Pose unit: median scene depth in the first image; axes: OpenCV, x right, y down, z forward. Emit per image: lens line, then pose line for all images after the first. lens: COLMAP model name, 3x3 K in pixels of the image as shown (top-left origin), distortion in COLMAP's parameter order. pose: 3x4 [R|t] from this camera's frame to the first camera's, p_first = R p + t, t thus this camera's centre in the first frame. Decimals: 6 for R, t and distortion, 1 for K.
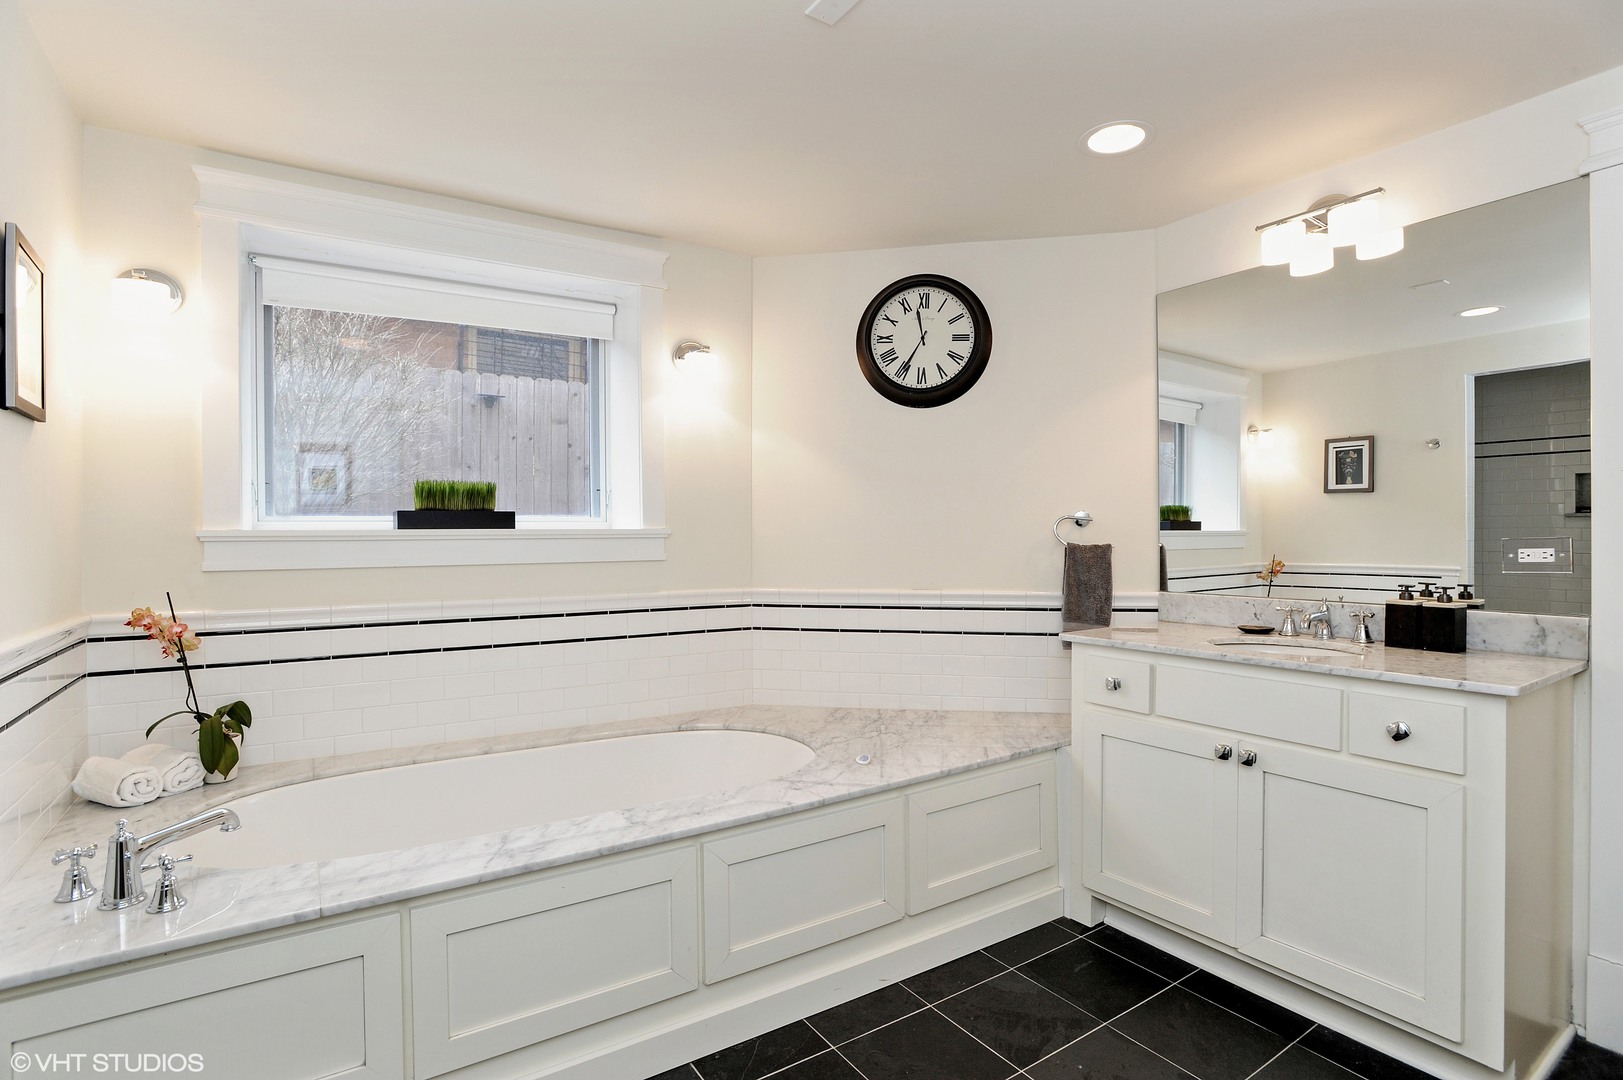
lens RADIAL K [[792.8, 0, 817.9], [0, 792.8, 536.1], [0, 0, 1]] dist [-0.038544, 0.003028]
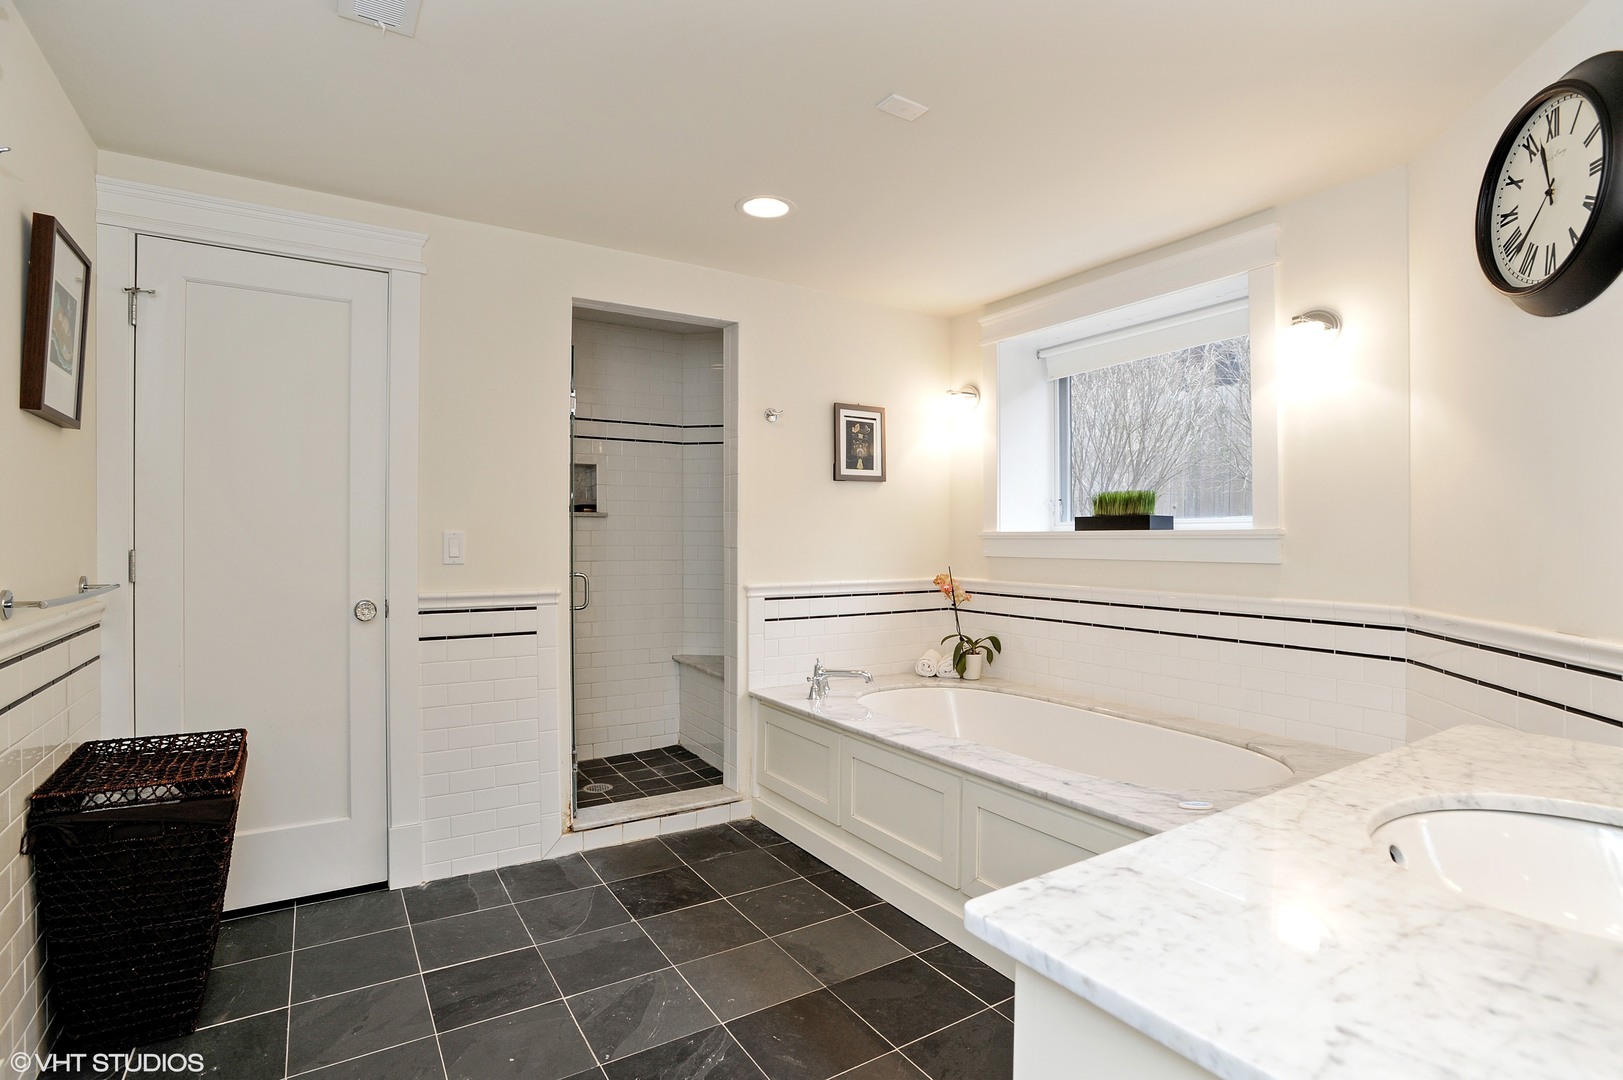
lens RADIAL K [[792.8, 0, 818.0], [0, 792.8, 539.8], [0, 0, 1]] dist [-0.038544, 0.003028]
pose [[-0.006031, 0.006997, -0.999957, 0.803365], [-0.002286, 0.999973, 0.007011, -0.002195], [0.999979, 0.002329, -0.006015, 0.553066]]
